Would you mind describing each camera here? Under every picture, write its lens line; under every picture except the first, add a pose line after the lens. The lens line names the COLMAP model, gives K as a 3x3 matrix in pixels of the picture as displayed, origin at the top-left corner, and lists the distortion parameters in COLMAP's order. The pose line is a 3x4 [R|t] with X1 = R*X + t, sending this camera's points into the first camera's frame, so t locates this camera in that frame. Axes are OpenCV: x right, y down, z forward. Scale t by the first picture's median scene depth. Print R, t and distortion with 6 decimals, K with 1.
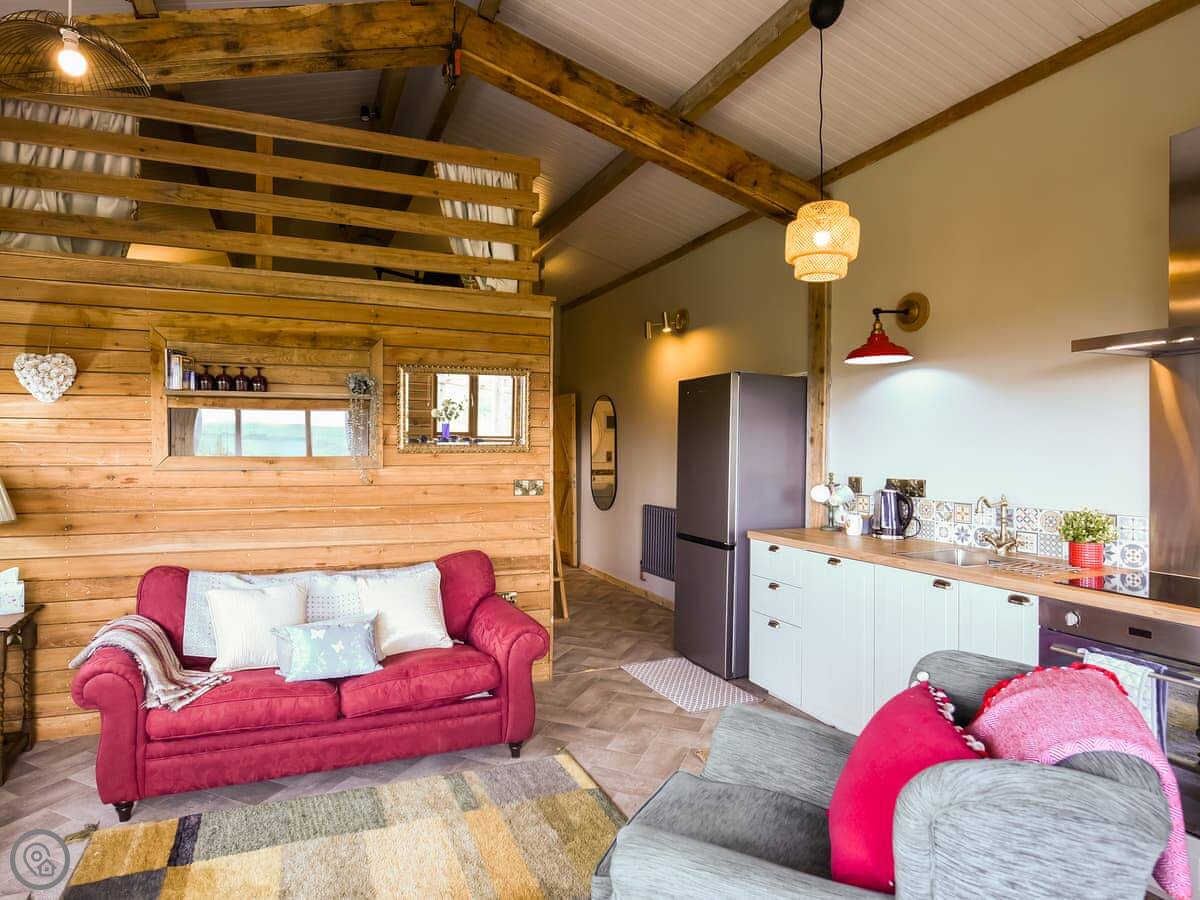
lens RADIAL K [[662.8, 0, 576.2], [0, 662.8, 452.8], [0, 0, 1]] dist [-0.004647, -0.003016]
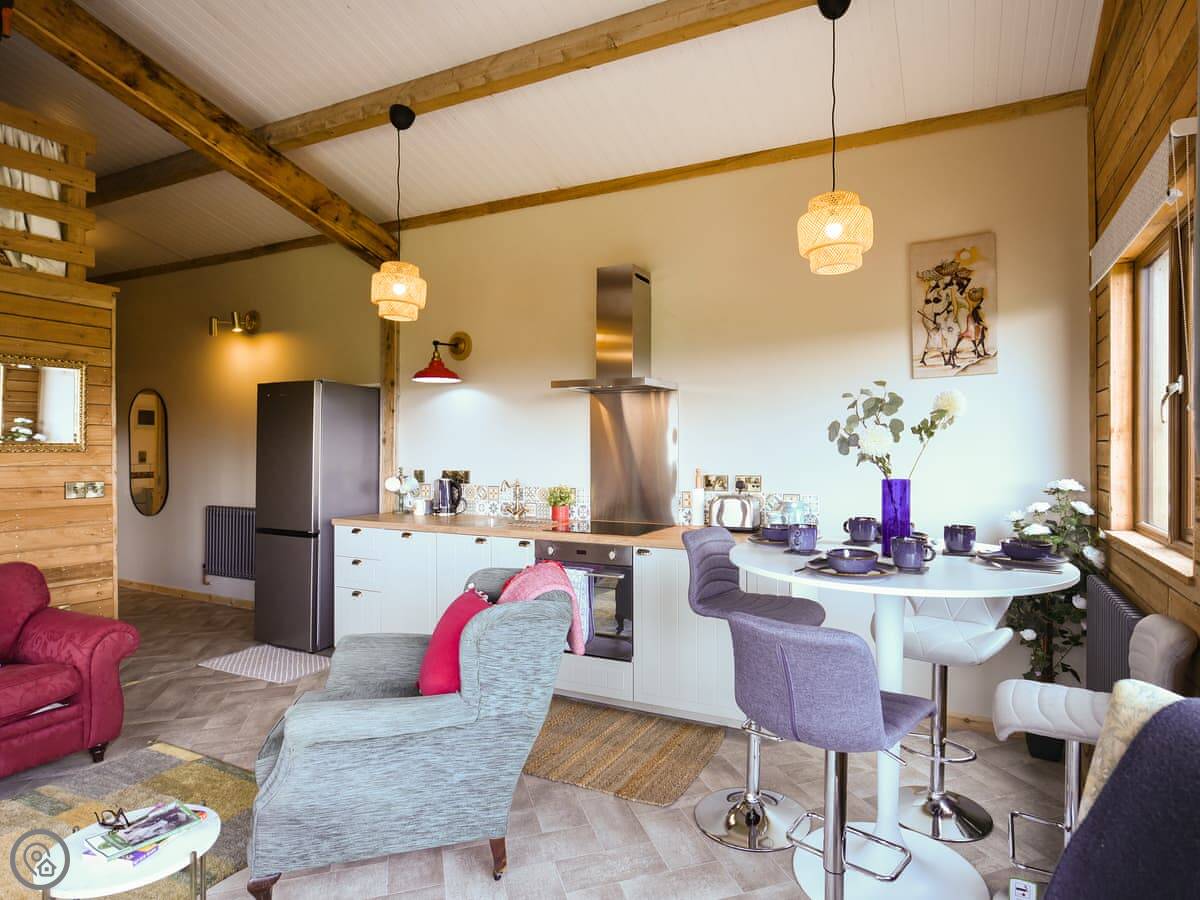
lens RADIAL K [[662.8, 0, 576.2], [0, 662.8, 452.8], [0, 0, 1]] dist [-0.004647, -0.003016]
pose [[0.796129, -0.005040, 0.605107, -0.100898], [0.004404, 0.999987, 0.002535, 0.001585], [-0.605112, 0.000647, 0.796140, -0.180072]]
